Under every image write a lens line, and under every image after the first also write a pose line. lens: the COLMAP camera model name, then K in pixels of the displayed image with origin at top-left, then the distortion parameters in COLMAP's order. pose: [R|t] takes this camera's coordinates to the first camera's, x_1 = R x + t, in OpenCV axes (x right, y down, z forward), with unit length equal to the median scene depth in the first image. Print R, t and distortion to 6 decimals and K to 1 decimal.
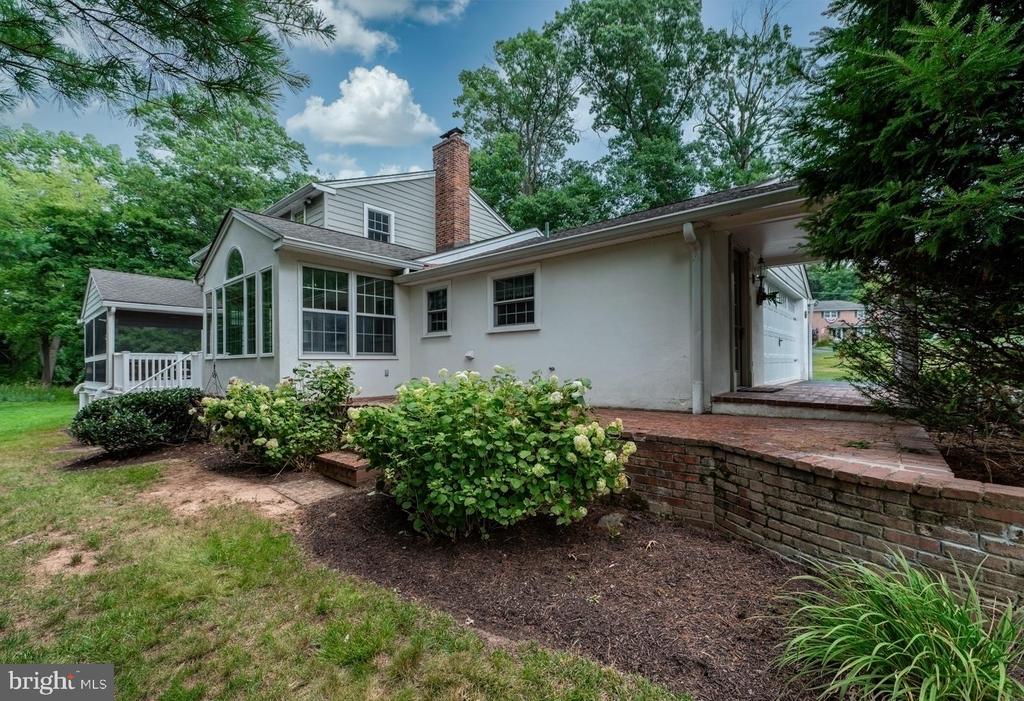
lens RADIAL K [[413.6, 0, 512.0], [0, 413.6, 350.5], [0, 0, 1]] dist [0.000203, 0.000078]
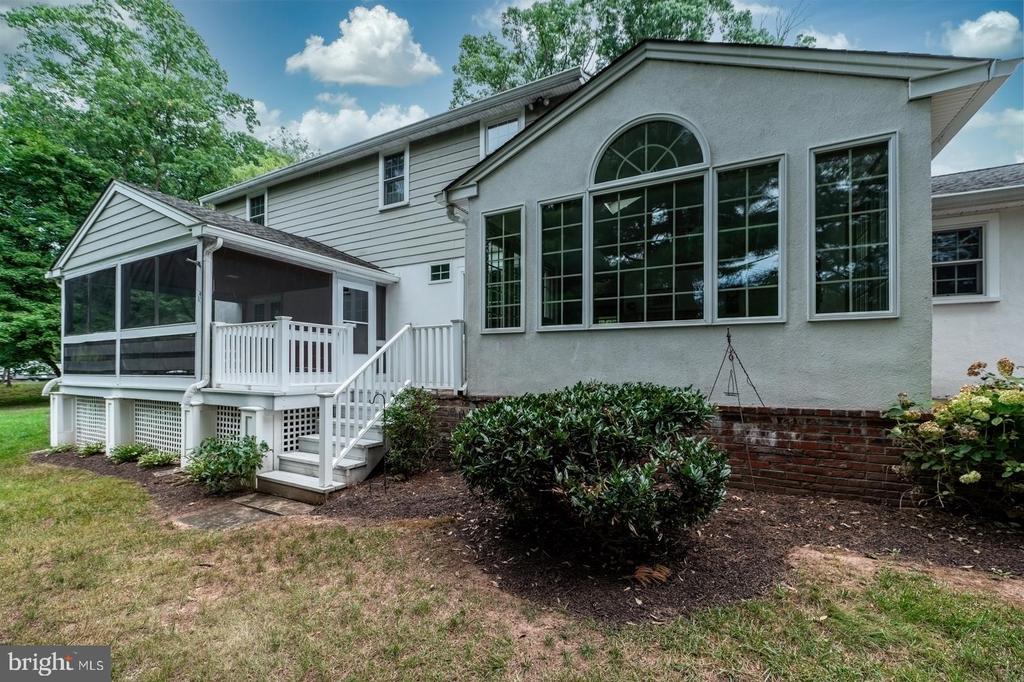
lens RADIAL K [[421.7, 0, 513.4], [0, 421.7, 356.6], [0, 0, 1]] dist [-0.007288, -0.000032]
pose [[0.976908, 0.026899, 0.211961, -0.283511], [-0.023769, 0.999568, -0.017304, 0.021637], [-0.212335, 0.011867, 0.977125, 0.152347]]
